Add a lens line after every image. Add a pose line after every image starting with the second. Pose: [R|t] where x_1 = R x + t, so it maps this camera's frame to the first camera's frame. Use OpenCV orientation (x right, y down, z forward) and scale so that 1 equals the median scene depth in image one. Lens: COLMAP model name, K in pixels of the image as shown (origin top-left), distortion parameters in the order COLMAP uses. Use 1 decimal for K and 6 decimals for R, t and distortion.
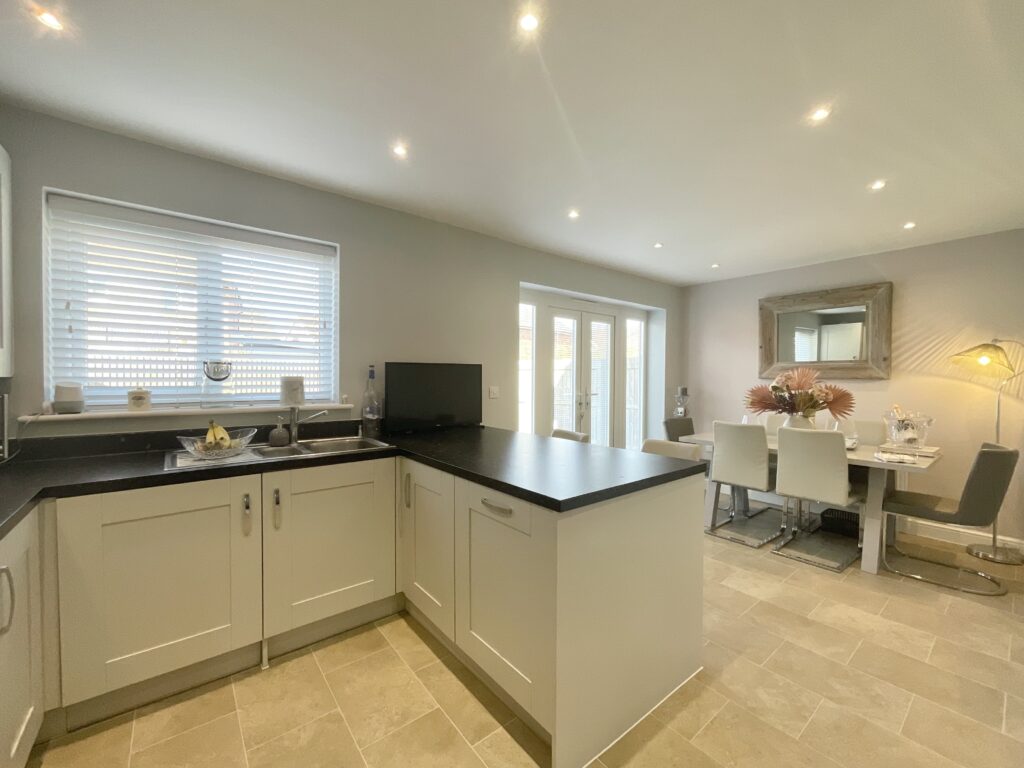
lens RADIAL K [[417.6, 0, 509.9], [0, 417.6, 385.3], [0, 0, 1]] dist [0.001983, 0.000039]
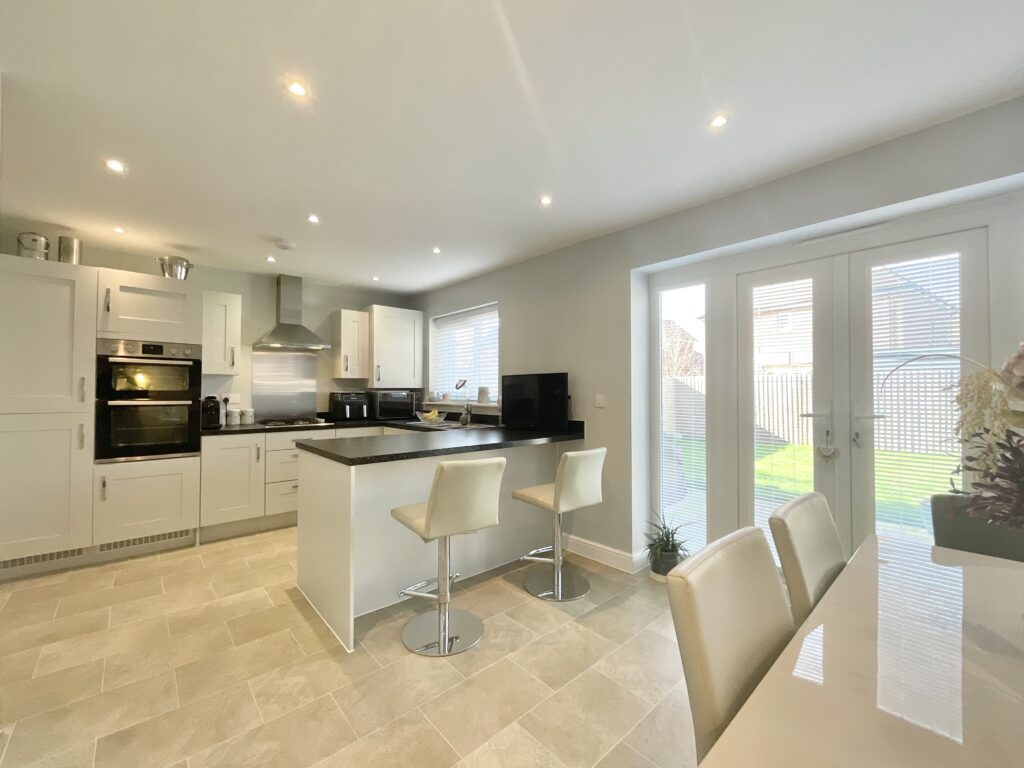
lens RADIAL K [[415.7, 0, 512.0], [0, 415.7, 384.0], [0, 0, 1]] dist [0.002030, 0.000371]
pose [[0.057080, -0.025215, -0.998051, 0.966467], [-0.022279, 0.999400, -0.026523, 0.008315], [0.998121, 0.023749, 0.056484, 0.831169]]
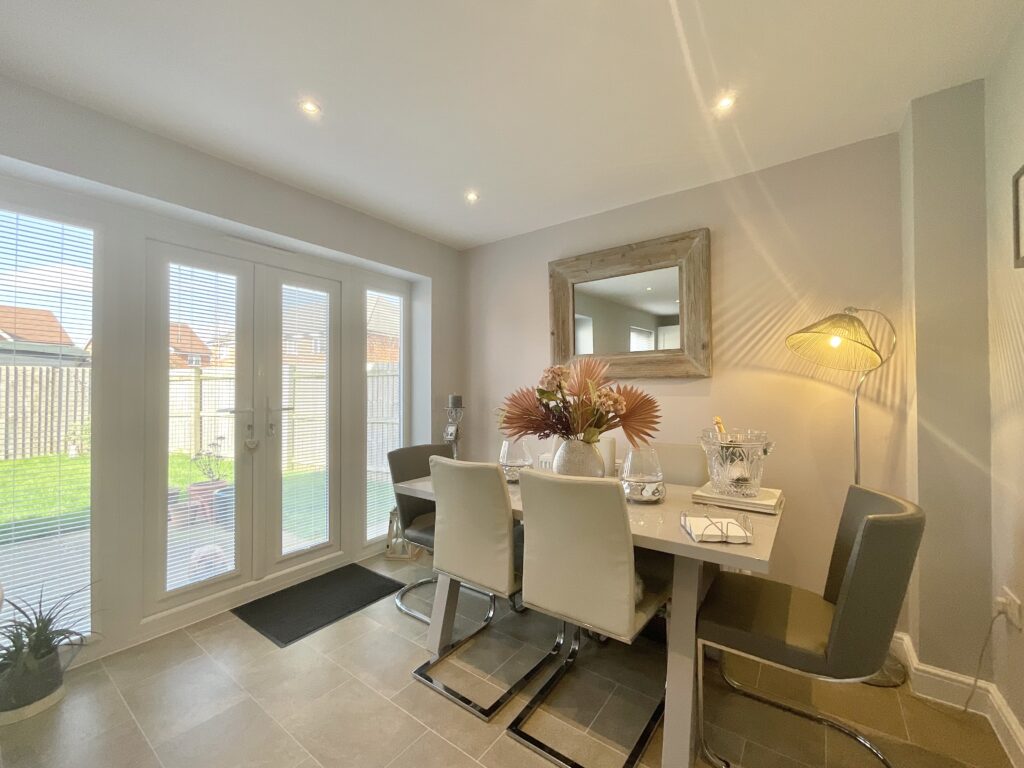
lens RADIAL K [[415.7, 0, 512.0], [0, 415.7, 384.0], [0, 0, 1]] dist [0.002030, 0.000371]
pose [[0.966267, -0.006301, 0.257466, 0.525899], [0.014694, 0.999421, -0.030687, 0.013609], [-0.257124, 0.033435, 0.965800, 0.541204]]
